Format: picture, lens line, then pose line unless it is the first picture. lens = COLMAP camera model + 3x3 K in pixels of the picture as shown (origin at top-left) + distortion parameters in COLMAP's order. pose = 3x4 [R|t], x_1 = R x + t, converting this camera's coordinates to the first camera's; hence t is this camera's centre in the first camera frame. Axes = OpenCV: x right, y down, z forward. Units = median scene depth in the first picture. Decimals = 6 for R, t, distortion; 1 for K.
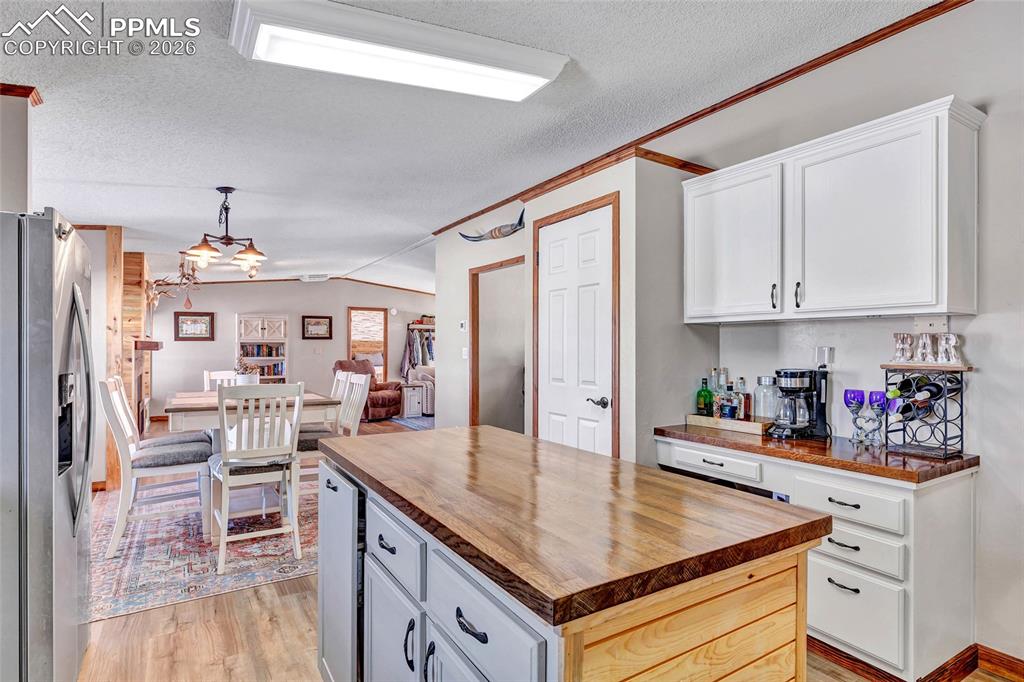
lens RADIAL K [[533.1, 0, 515.8], [0, 533.1, 343.0], [0, 0, 1]] dist [0.002847, 0.000333]
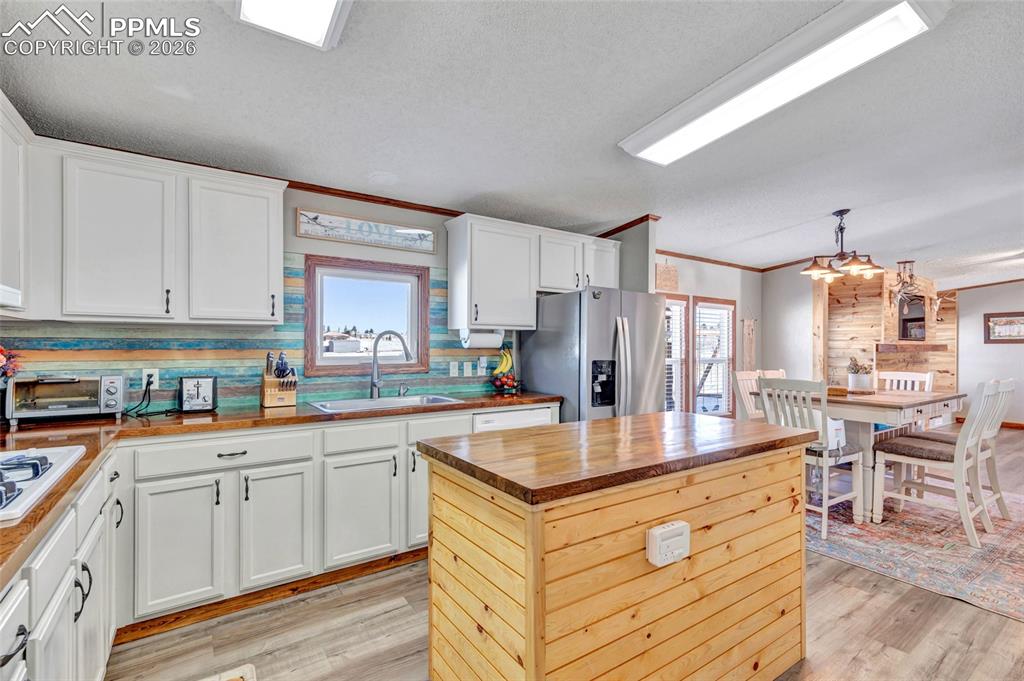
lens RADIAL K [[470.4, 0, 513.7], [0, 470.4, 344.6], [0, 0, 1]] dist [0.006877, -0.000248]
pose [[0.035542, -0.002044, -0.999366, 0.378886], [-0.000805, 0.999998, -0.002074, 0.000529], [0.999368, 0.000878, 0.035541, 0.214720]]
